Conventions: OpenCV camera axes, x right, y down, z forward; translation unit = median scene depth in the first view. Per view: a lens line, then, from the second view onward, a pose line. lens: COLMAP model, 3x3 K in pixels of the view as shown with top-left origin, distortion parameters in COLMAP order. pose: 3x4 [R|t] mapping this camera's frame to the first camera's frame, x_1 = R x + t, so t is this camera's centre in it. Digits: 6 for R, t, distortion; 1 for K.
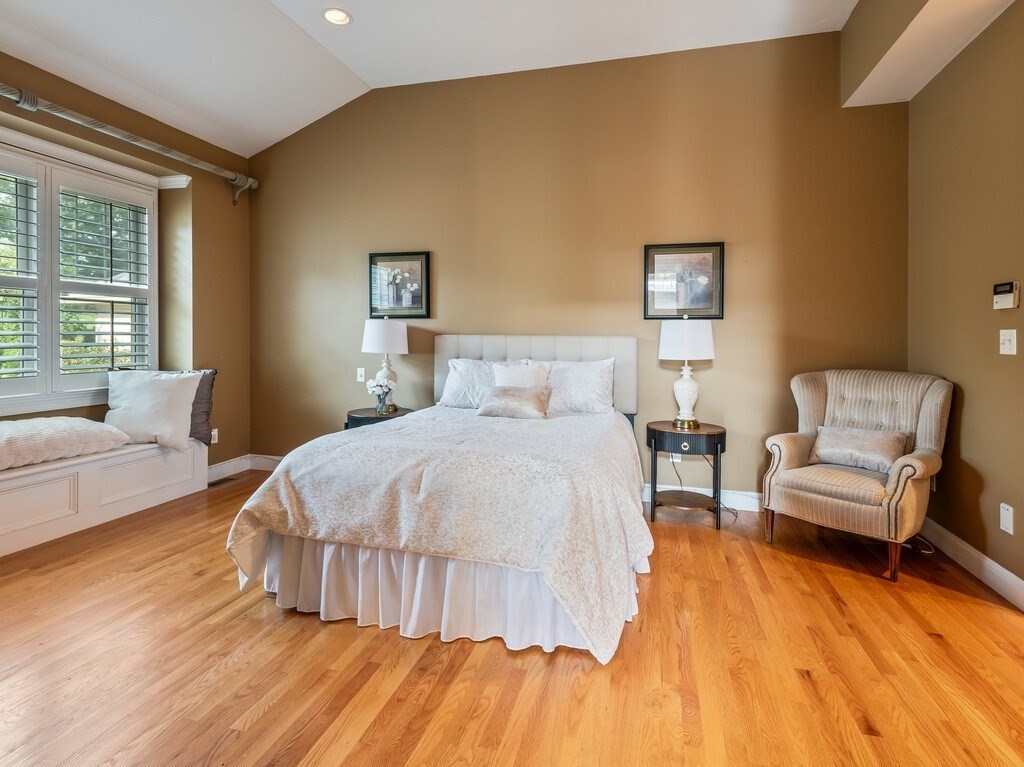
lens RADIAL K [[522.9, 0, 511.5], [0, 522.9, 351.9], [0, 0, 1]] dist [-0.020131, -0.000179]
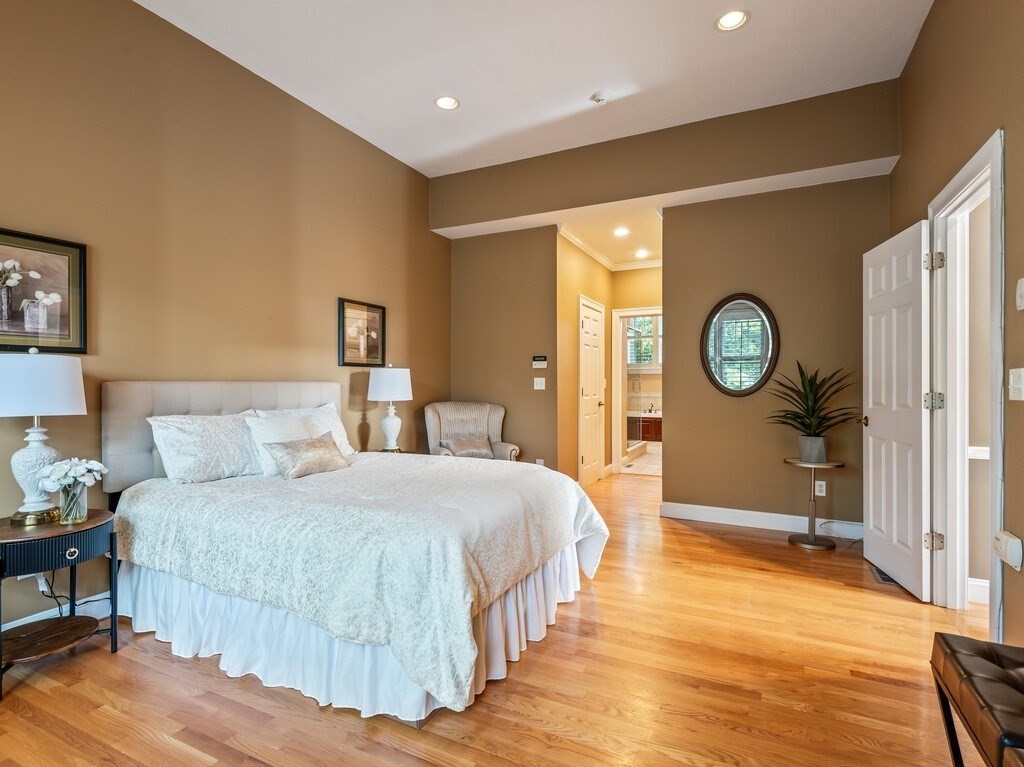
lens RADIAL K [[514.6, 0, 512.0], [0, 514.6, 383.5], [0, 0, 1]] dist [0.000597, 0.000153]
pose [[0.185544, -0.016650, 0.982495, -0.720448], [0.019539, 0.999721, 0.013252, -0.030720], [-0.982442, 0.016738, 0.185817, 0.433810]]
